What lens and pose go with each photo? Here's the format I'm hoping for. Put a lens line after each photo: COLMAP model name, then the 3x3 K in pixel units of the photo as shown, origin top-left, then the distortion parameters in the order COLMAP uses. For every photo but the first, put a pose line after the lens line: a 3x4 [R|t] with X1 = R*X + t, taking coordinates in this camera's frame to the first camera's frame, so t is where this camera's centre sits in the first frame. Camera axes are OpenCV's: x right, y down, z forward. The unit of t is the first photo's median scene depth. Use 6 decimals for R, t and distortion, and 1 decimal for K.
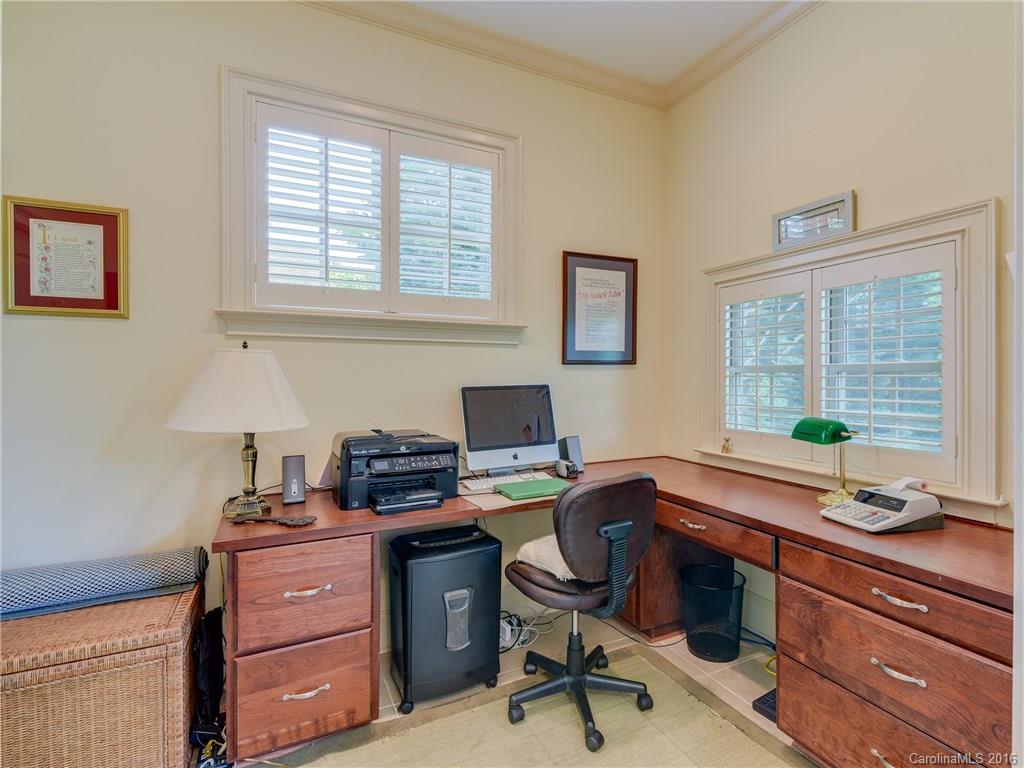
lens RADIAL K [[498.8, 0, 518.5], [0, 498.8, 381.0], [0, 0, 1]] dist [0.011017, -0.004405]
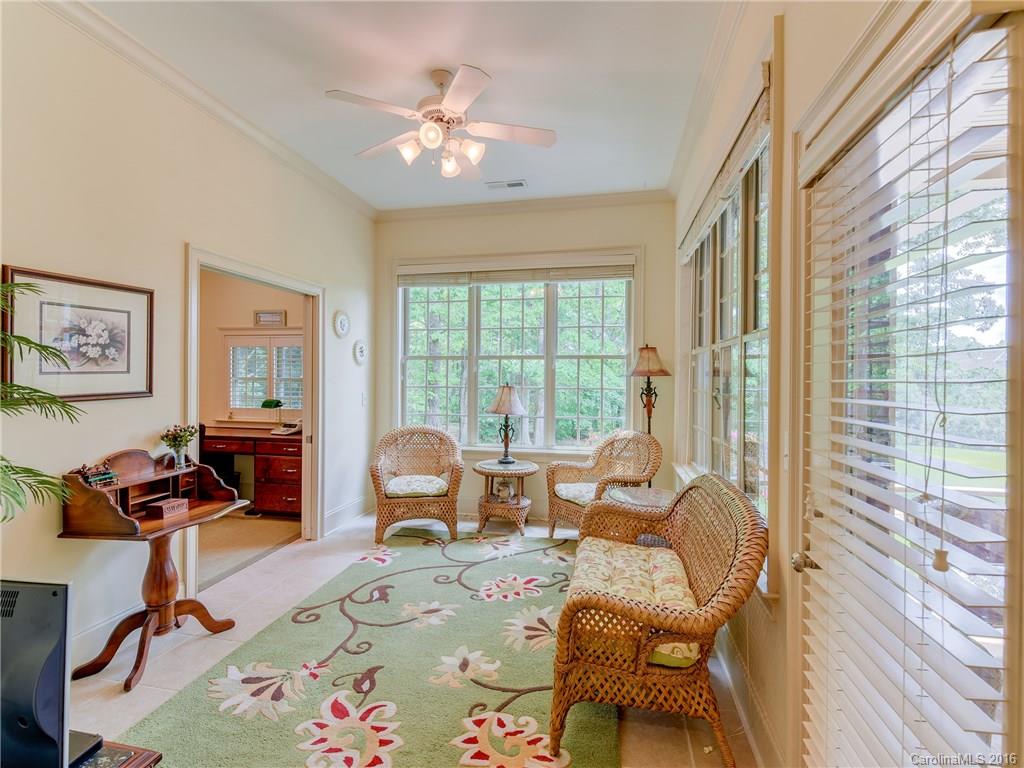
lens RADIAL K [[498.8, 0, 516.3], [0, 498.8, 377.1], [0, 0, 1]] dist [0.011017, -0.004405]
pose [[0.579610, -0.000599, 0.814894, -0.709585], [-0.004505, 0.999982, 0.003939, -0.051282], [-0.814881, -0.005954, 0.579597, -1.403504]]
